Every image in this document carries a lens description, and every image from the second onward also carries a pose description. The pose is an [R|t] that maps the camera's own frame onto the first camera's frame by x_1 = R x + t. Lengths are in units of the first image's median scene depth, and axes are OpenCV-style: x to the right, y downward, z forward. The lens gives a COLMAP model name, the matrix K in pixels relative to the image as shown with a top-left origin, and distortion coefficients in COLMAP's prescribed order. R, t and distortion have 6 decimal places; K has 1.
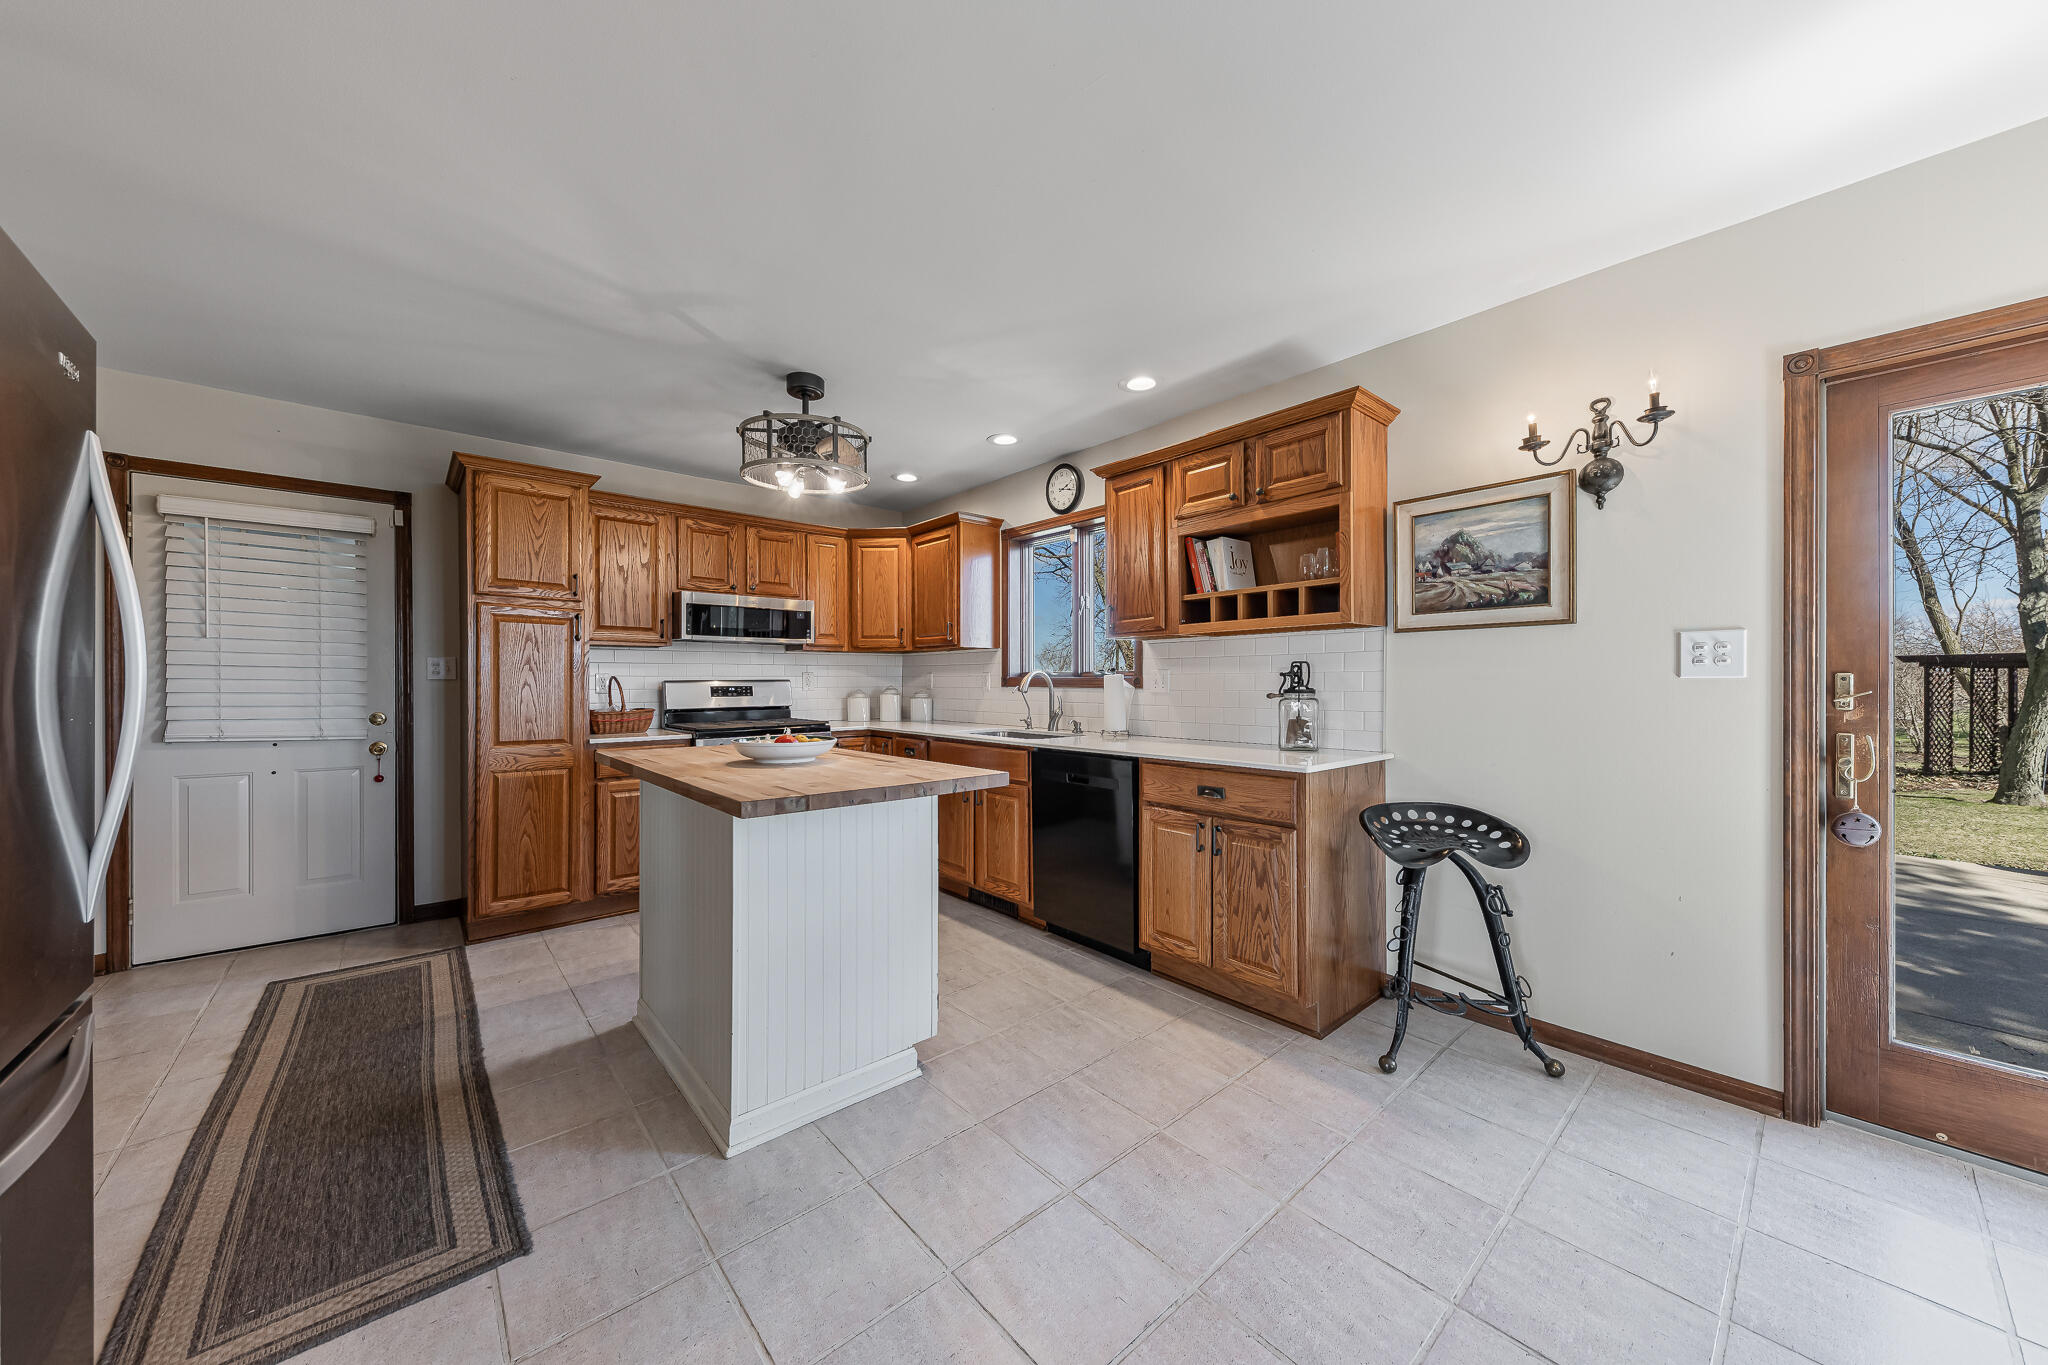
lens RADIAL K [[706.1, 0, 1017.3], [0, 706.1, 687.6], [0, 0, 1]] dist [0.010292, -0.000045]
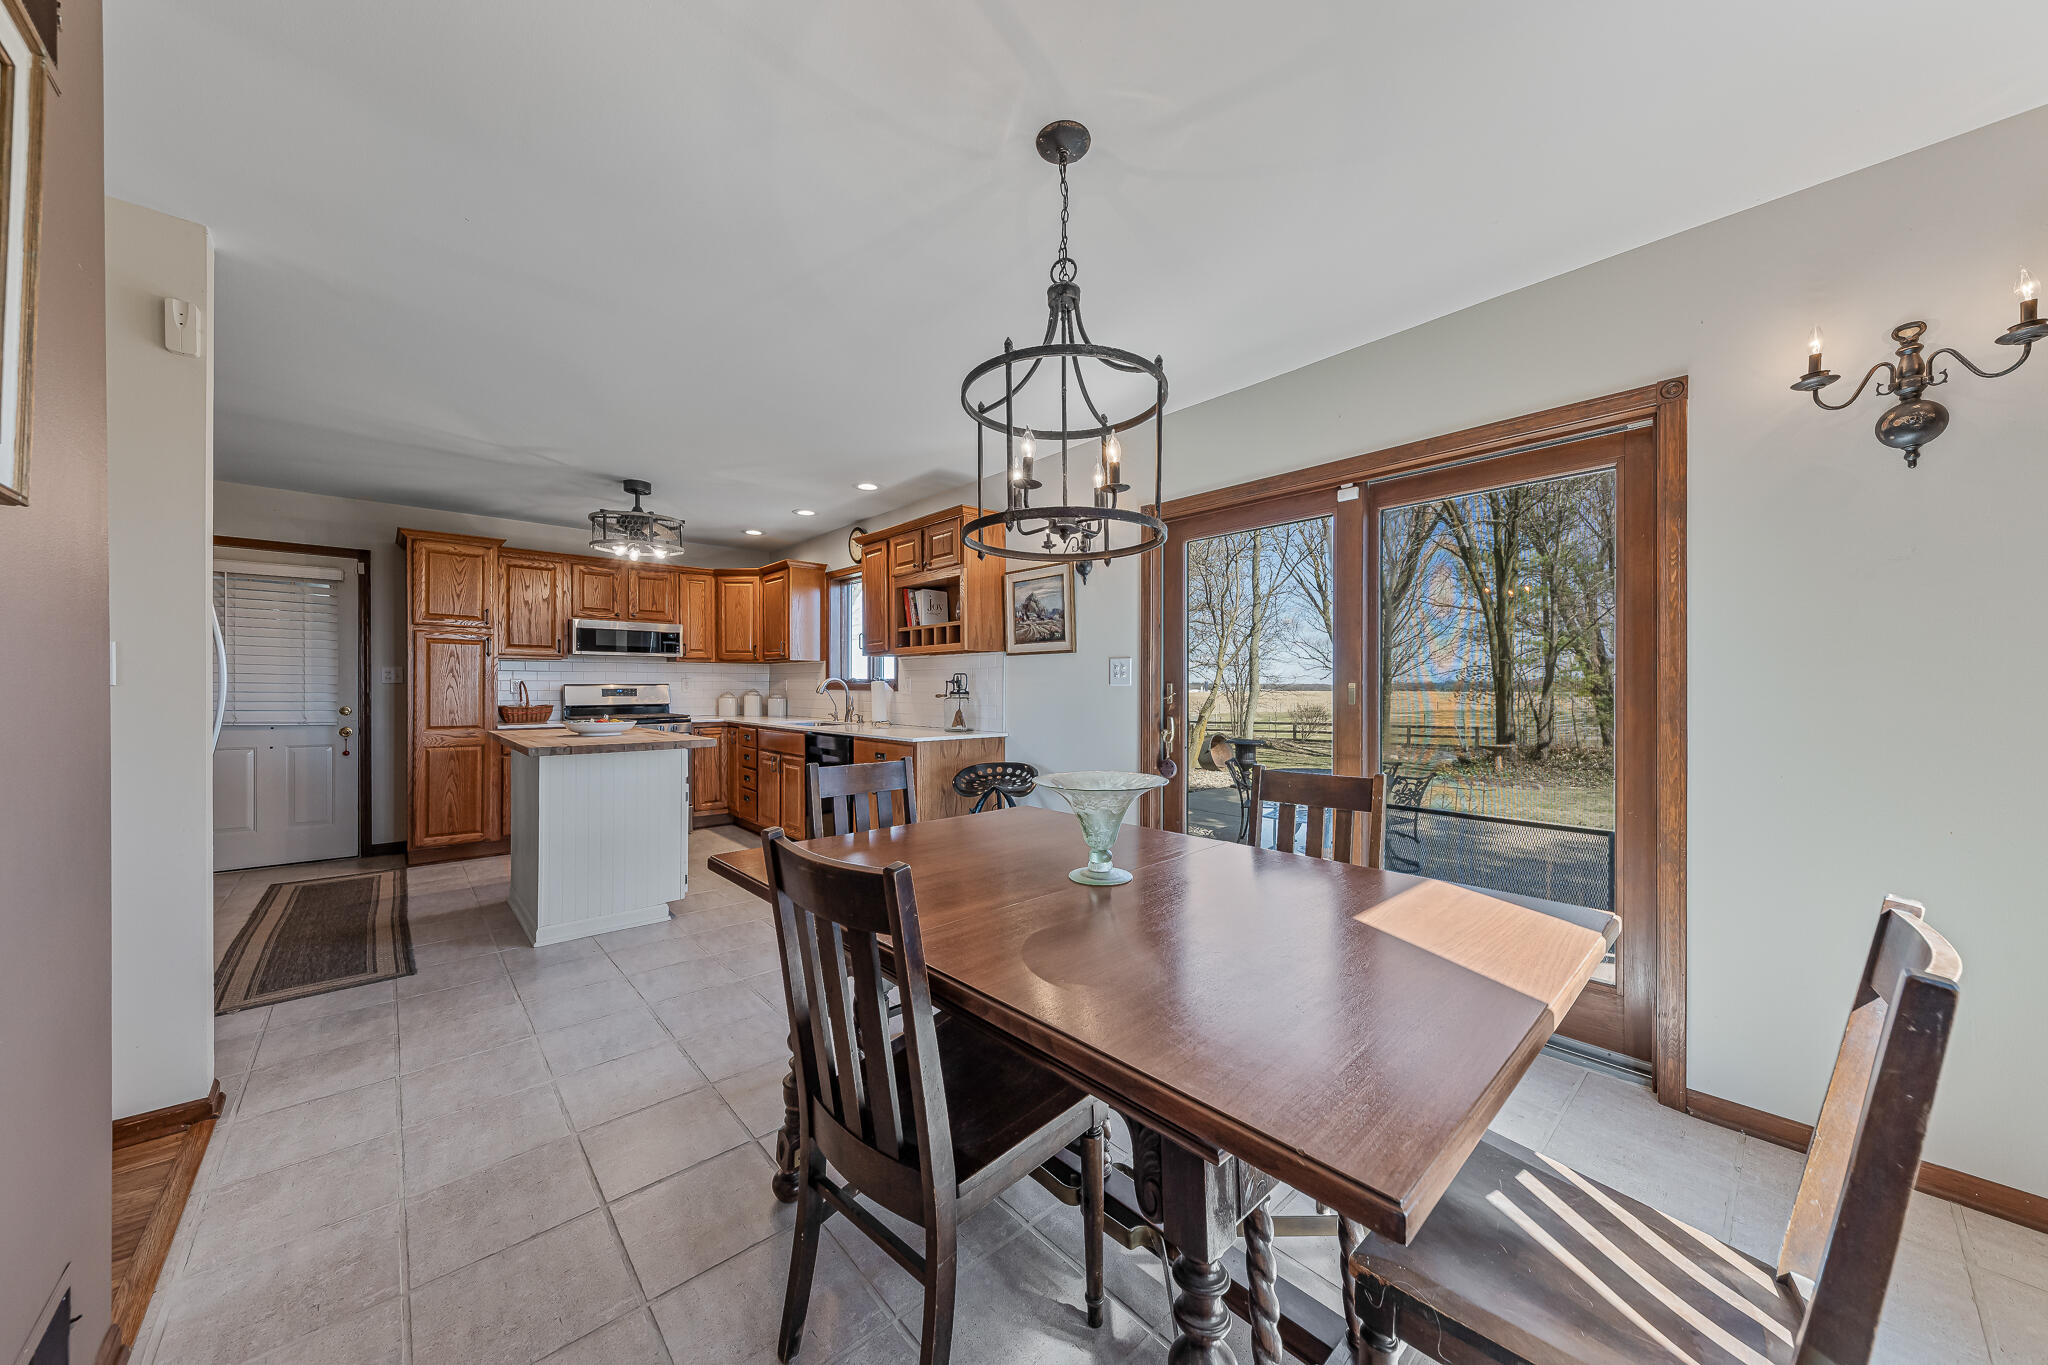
lens RADIAL K [[706.1, 0, 1019.6], [0, 706.1, 691.5], [0, 0, 1]] dist [0.010292, -0.000045]
pose [[0.999871, 0.002851, 0.015818, 0.442433], [-0.002859, 0.999996, 0.000467, 0.000878], [-0.015817, -0.000512, 0.999875, -0.461582]]
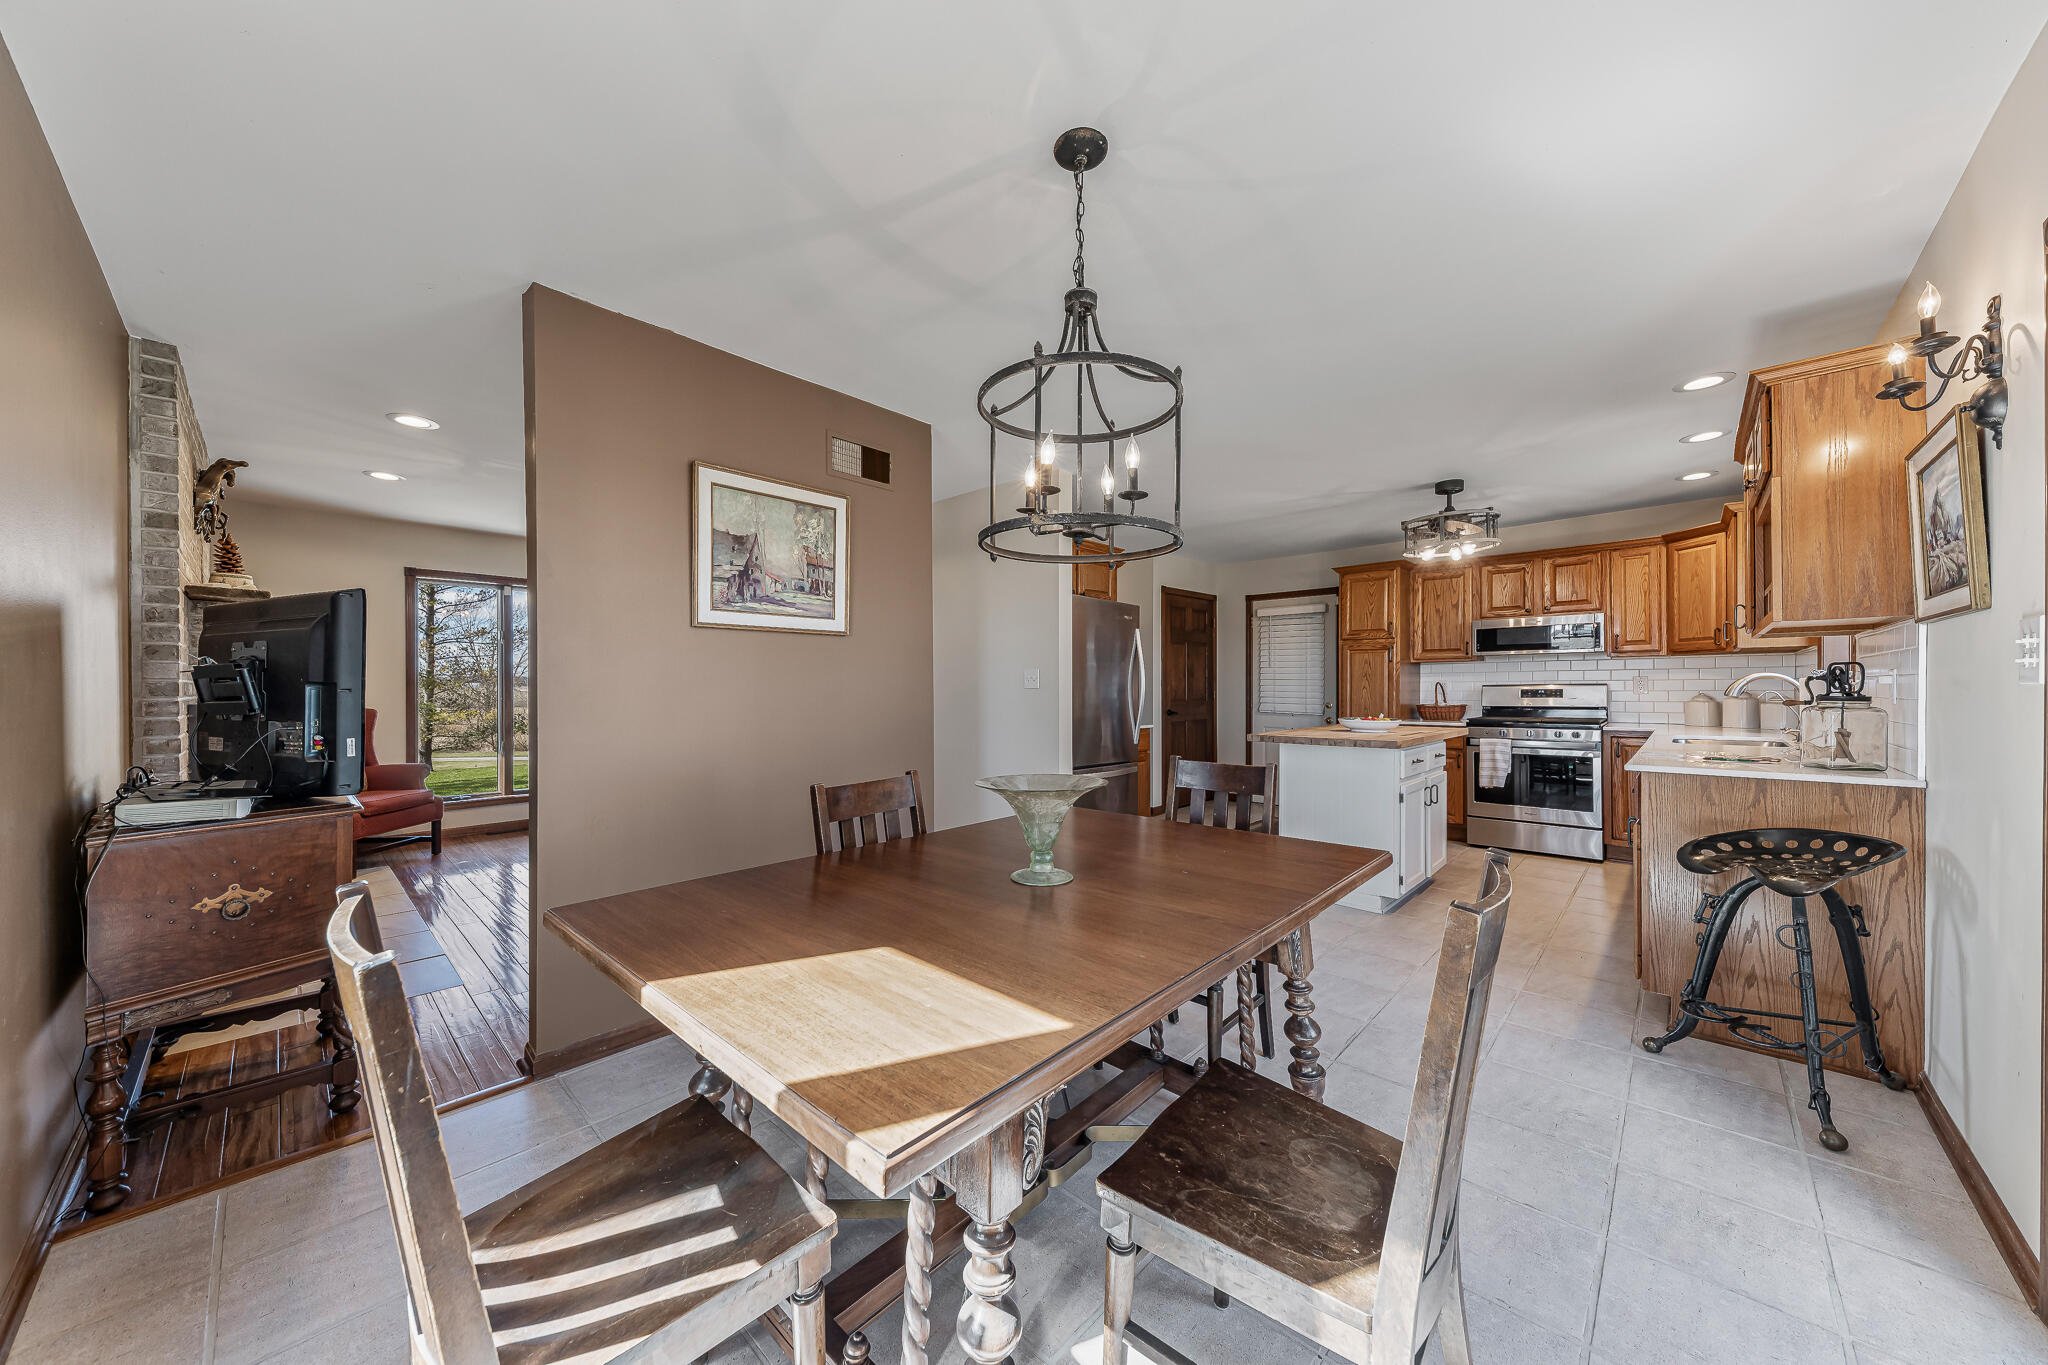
lens RADIAL K [[706.1, 0, 1022.6], [0, 706.1, 689.2], [0, 0, 1]] dist [0.010292, -0.000045]
pose [[0.104447, 0.004062, -0.994522, 0.995551], [-0.001440, 0.999991, 0.003933, -0.007340], [0.994529, 0.001021, 0.104452, -0.035898]]
